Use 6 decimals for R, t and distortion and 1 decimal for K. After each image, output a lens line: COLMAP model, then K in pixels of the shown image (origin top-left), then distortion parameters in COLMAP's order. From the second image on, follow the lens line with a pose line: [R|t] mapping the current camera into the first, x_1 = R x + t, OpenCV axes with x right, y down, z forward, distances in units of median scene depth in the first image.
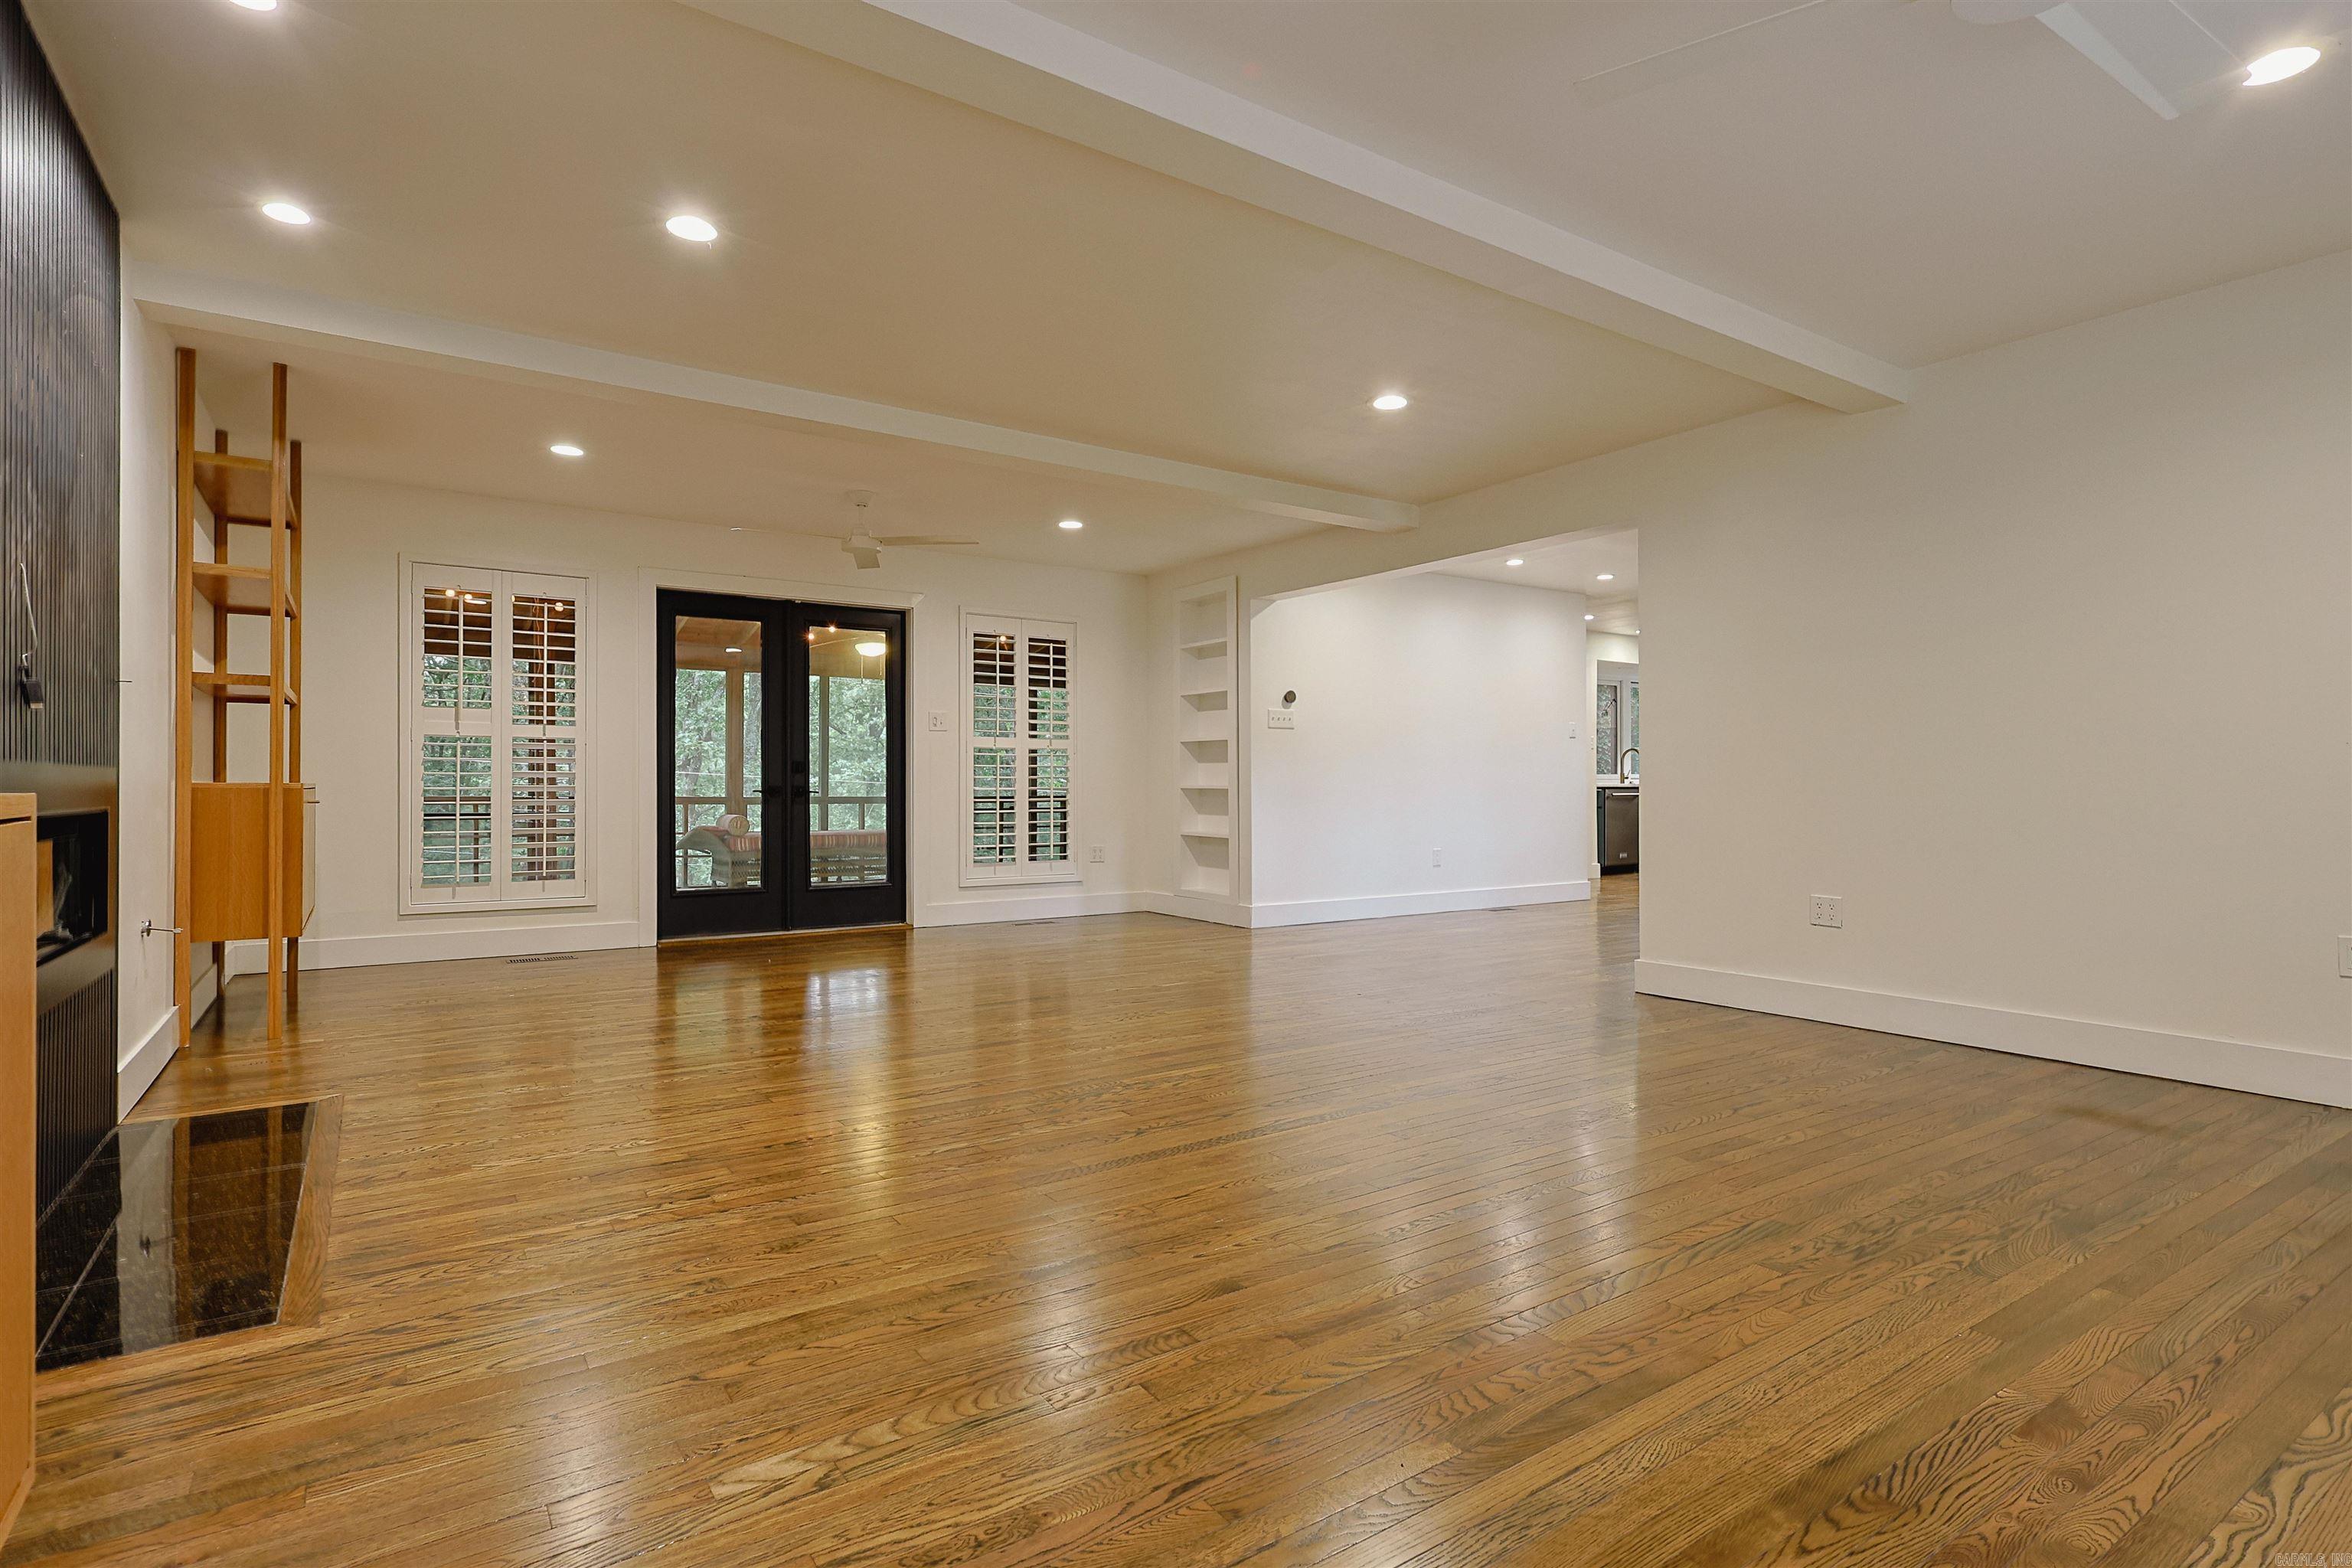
lens RADIAL K [[1163.3, 0, 1225.1], [0, 1163.3, 768.2], [0, 0, 1]] dist [0.002925, -0.001334]
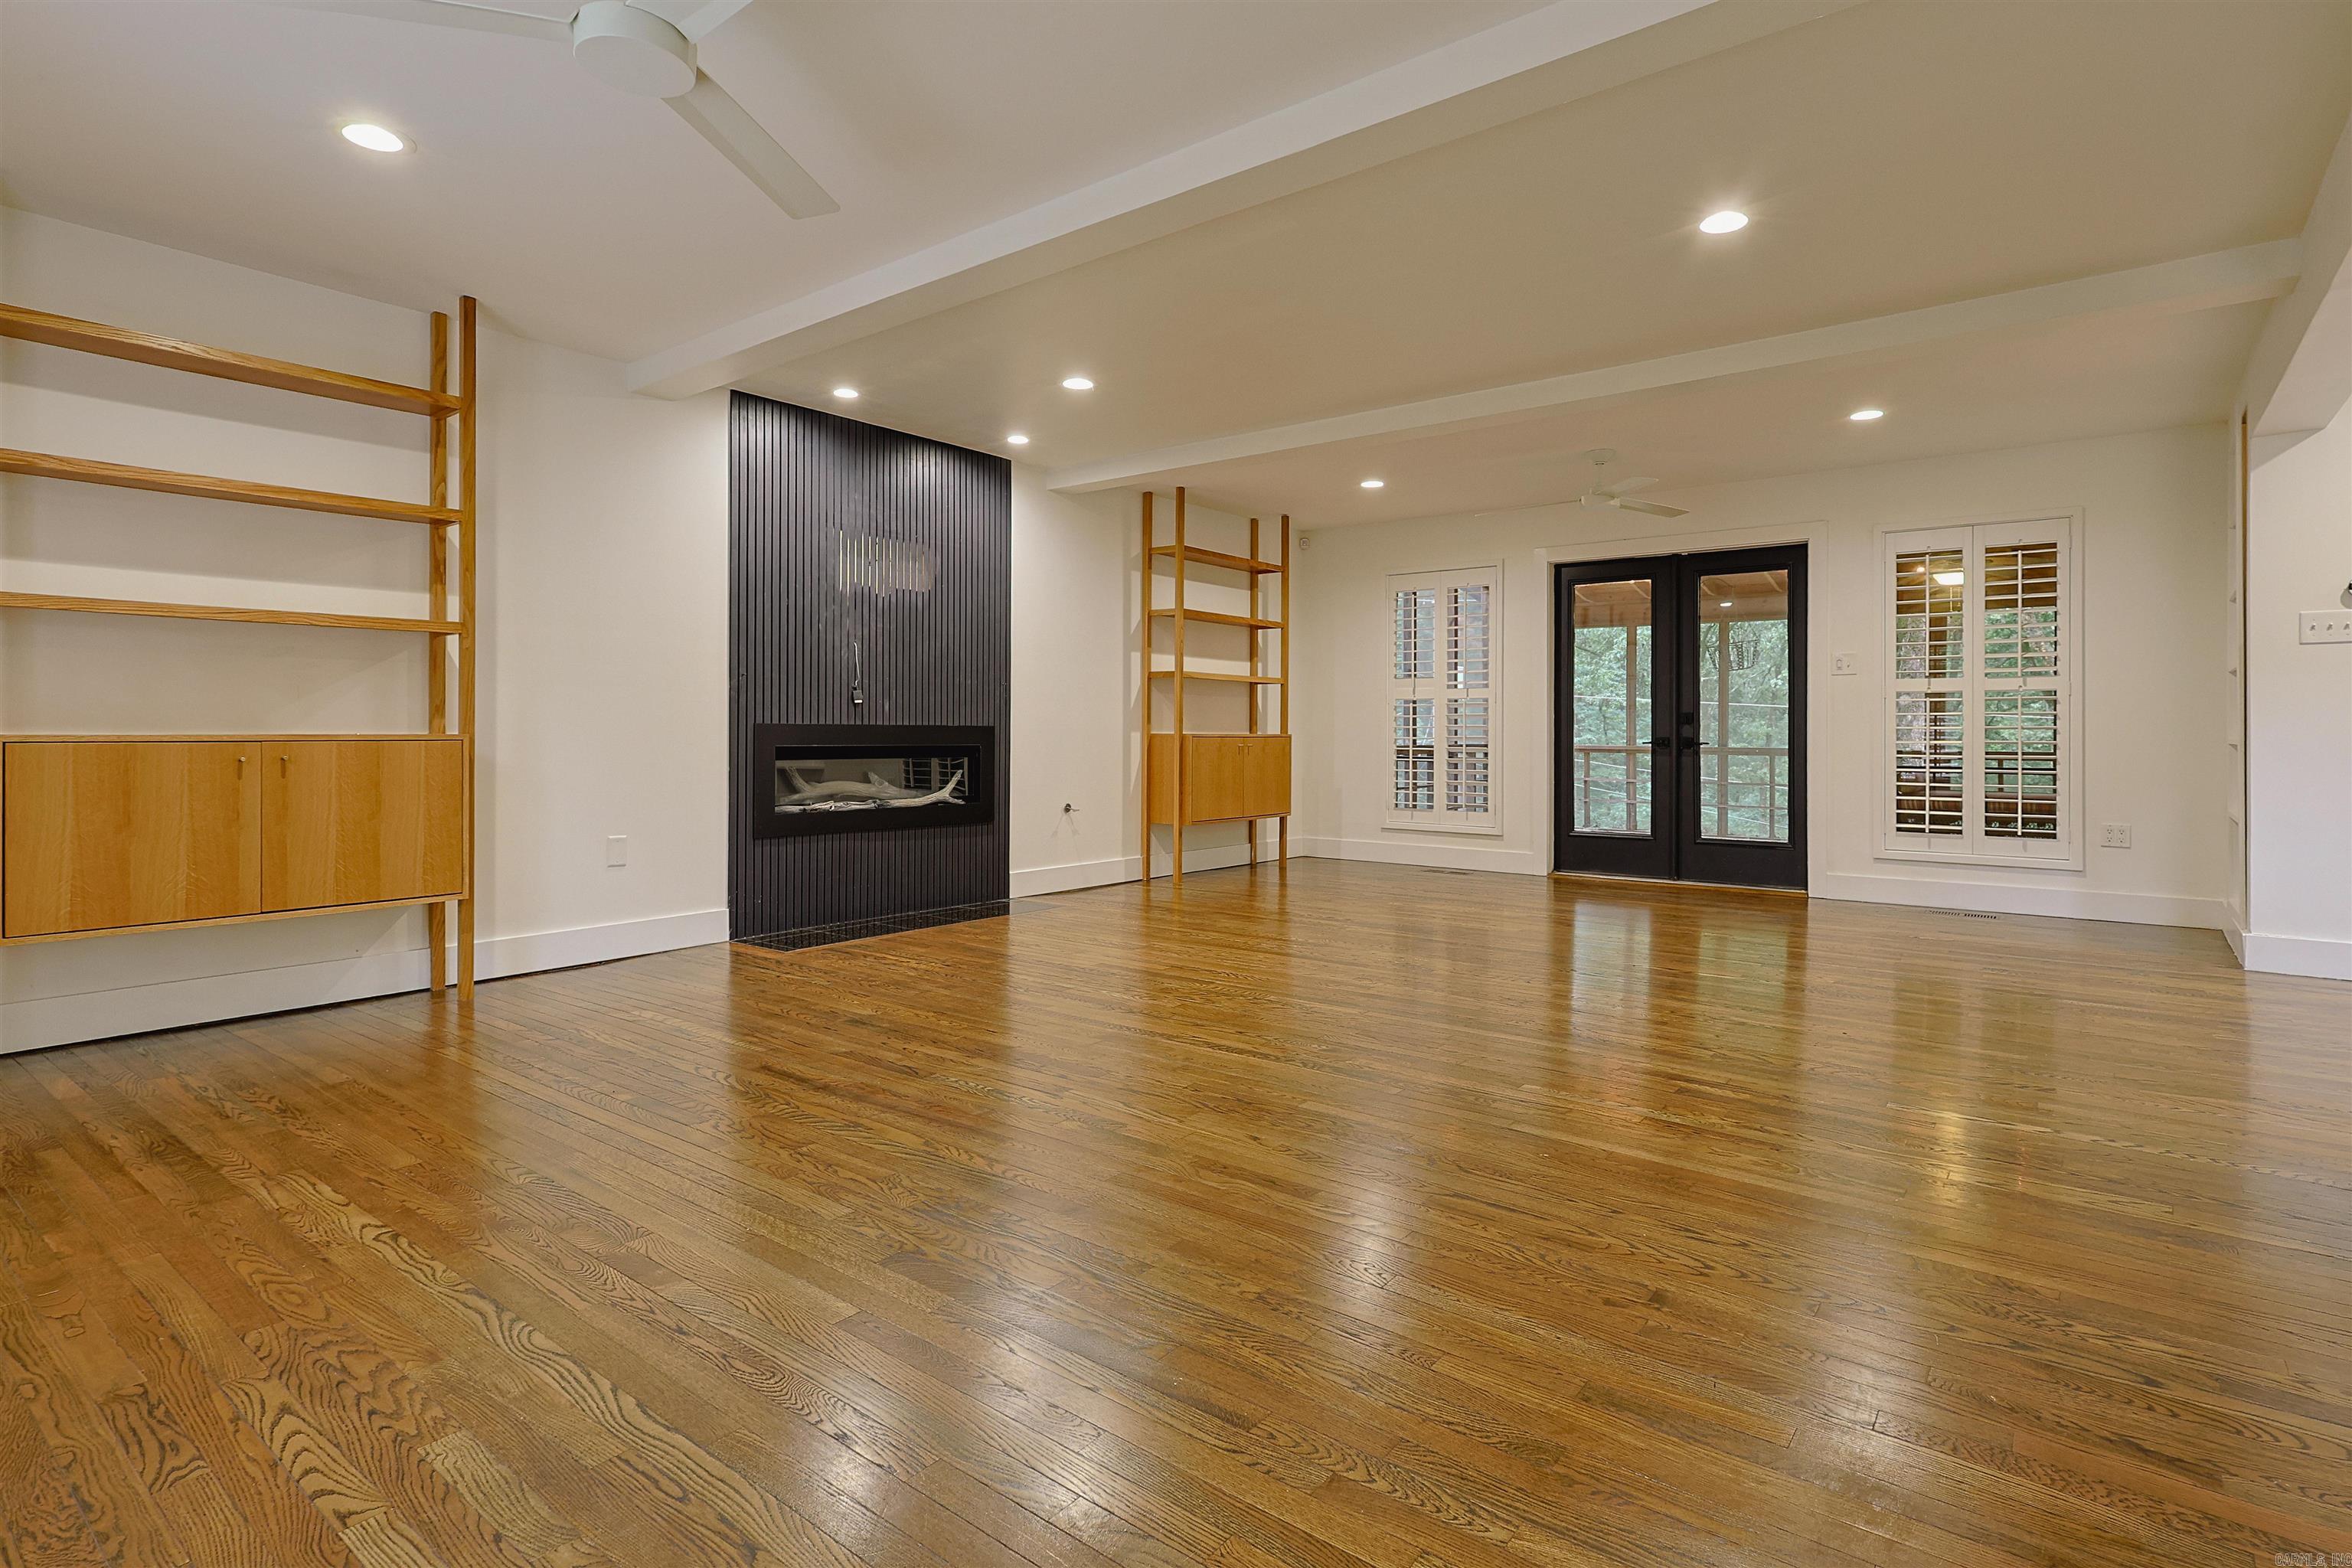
lens RADIAL K [[1163.3, 0, 1256.4], [0, 1163.3, 731.5], [0, 0, 1]] dist [0.002925, -0.001334]
pose [[0.324260, -0.001632, -0.945966, 0.451383], [0.009125, 0.999957, 0.001402, 0.005422], [0.945924, -0.009086, 0.324261, 0.318675]]
